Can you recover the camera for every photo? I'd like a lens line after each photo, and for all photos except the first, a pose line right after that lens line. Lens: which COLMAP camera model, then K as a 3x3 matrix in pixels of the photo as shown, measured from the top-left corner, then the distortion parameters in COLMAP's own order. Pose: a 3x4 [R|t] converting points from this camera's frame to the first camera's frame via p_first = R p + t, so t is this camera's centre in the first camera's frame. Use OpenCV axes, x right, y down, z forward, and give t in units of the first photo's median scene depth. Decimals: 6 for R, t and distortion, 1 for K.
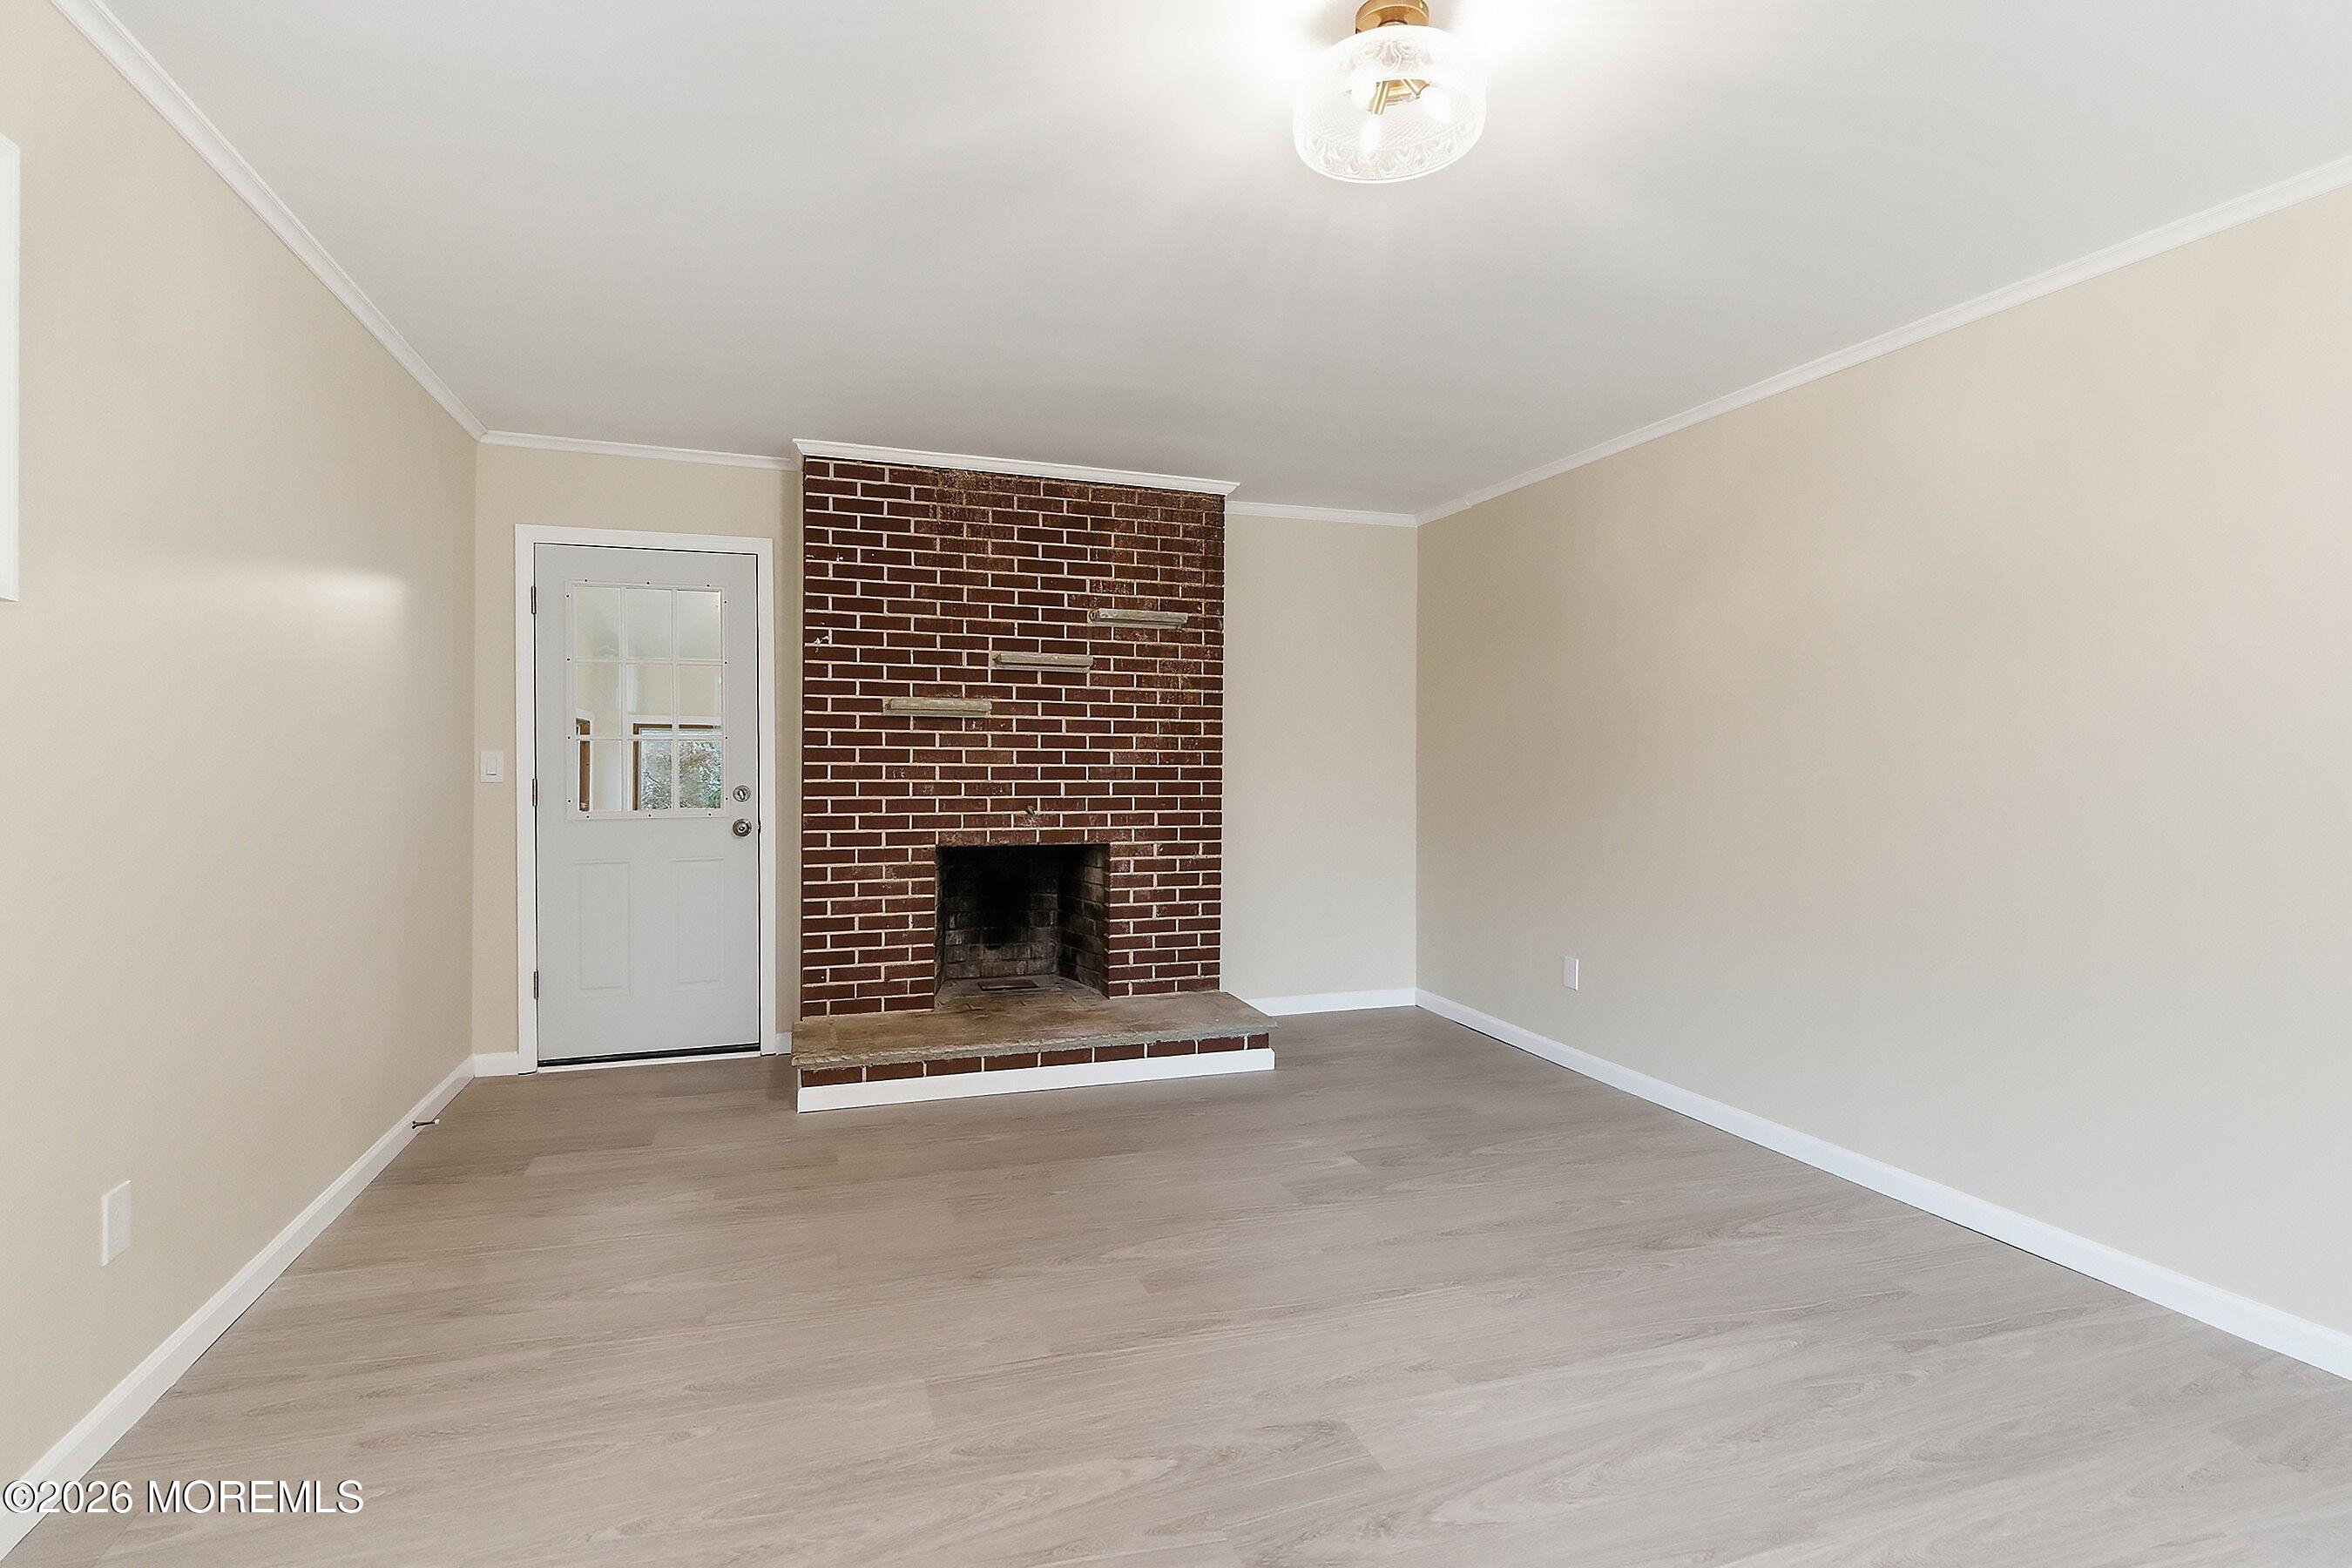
lens RADIAL K [[1089.8, 0, 1164.4], [0, 1089.8, 775.6], [0, 0, 1]] dist [0.019663, -0.013659]
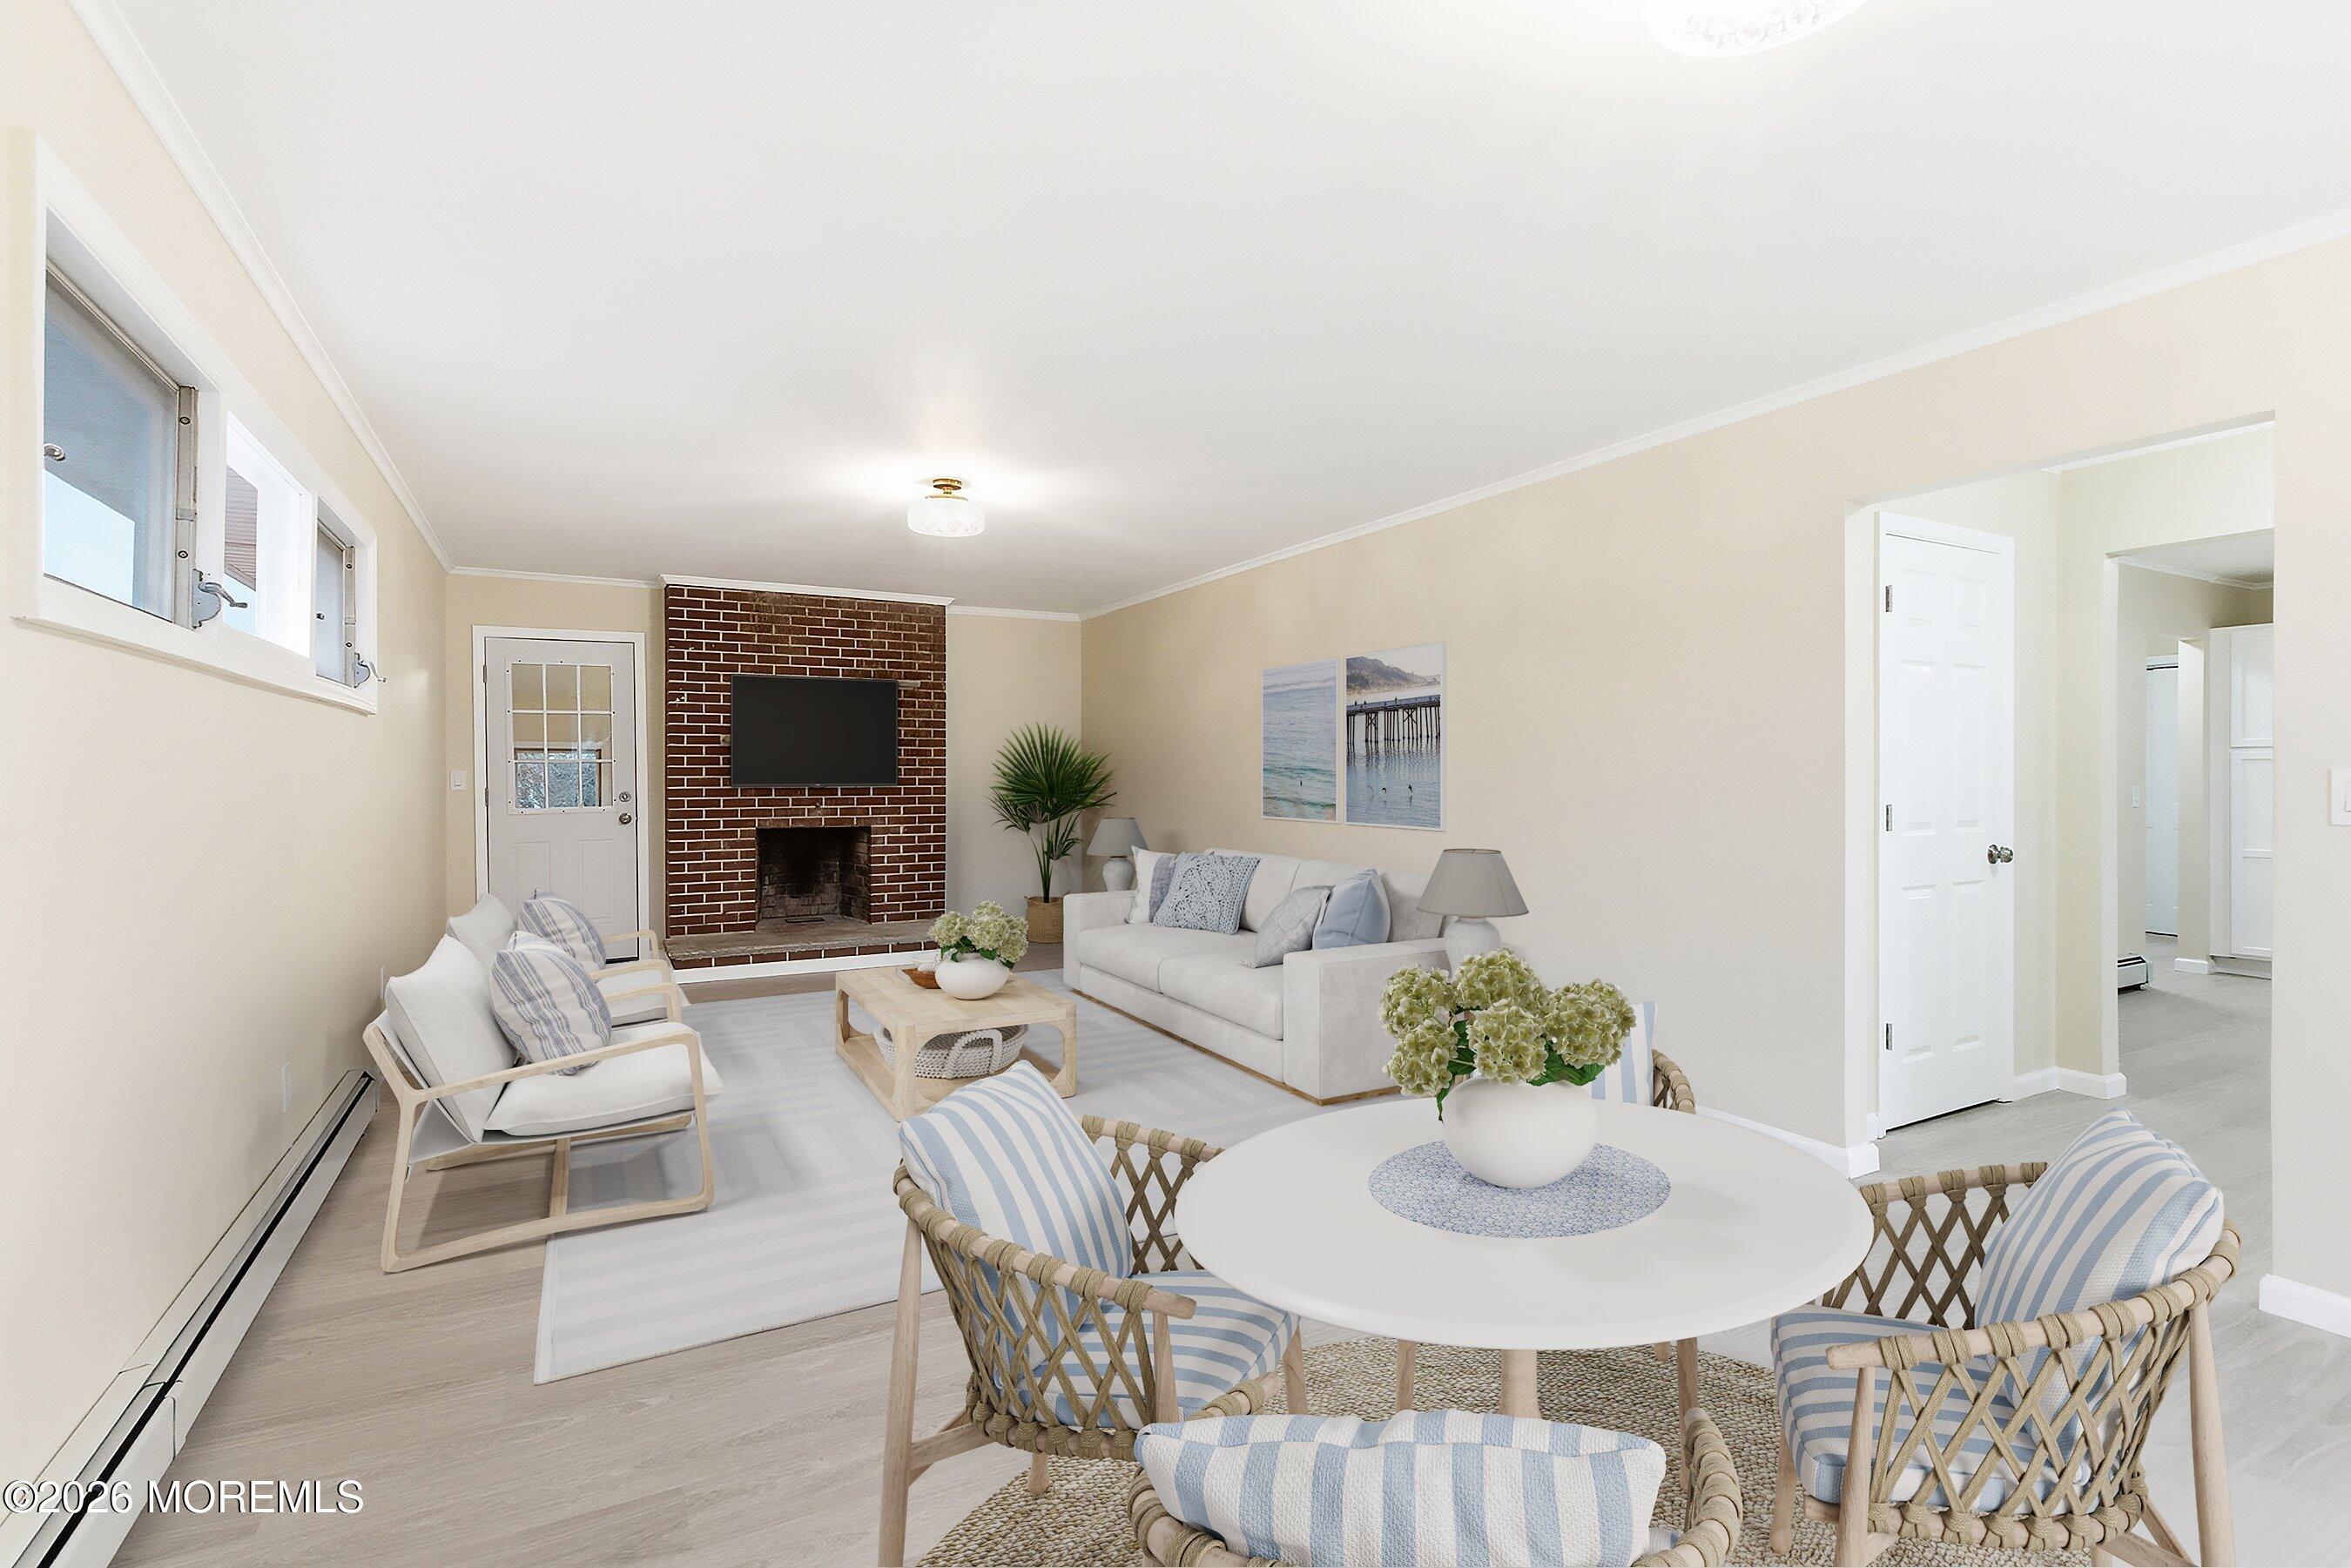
lens RADIAL K [[1089.2, 0, 1163.9], [0, 1089.2, 775.6], [0, 0, 1]] dist [0.019663, -0.013659]
pose [[0.987037, -0.008166, 0.160288, 0.122772], [0.009502, 0.999926, -0.007569, 0.005397], [-0.160214, 0.008994, 0.987041, -0.666285]]
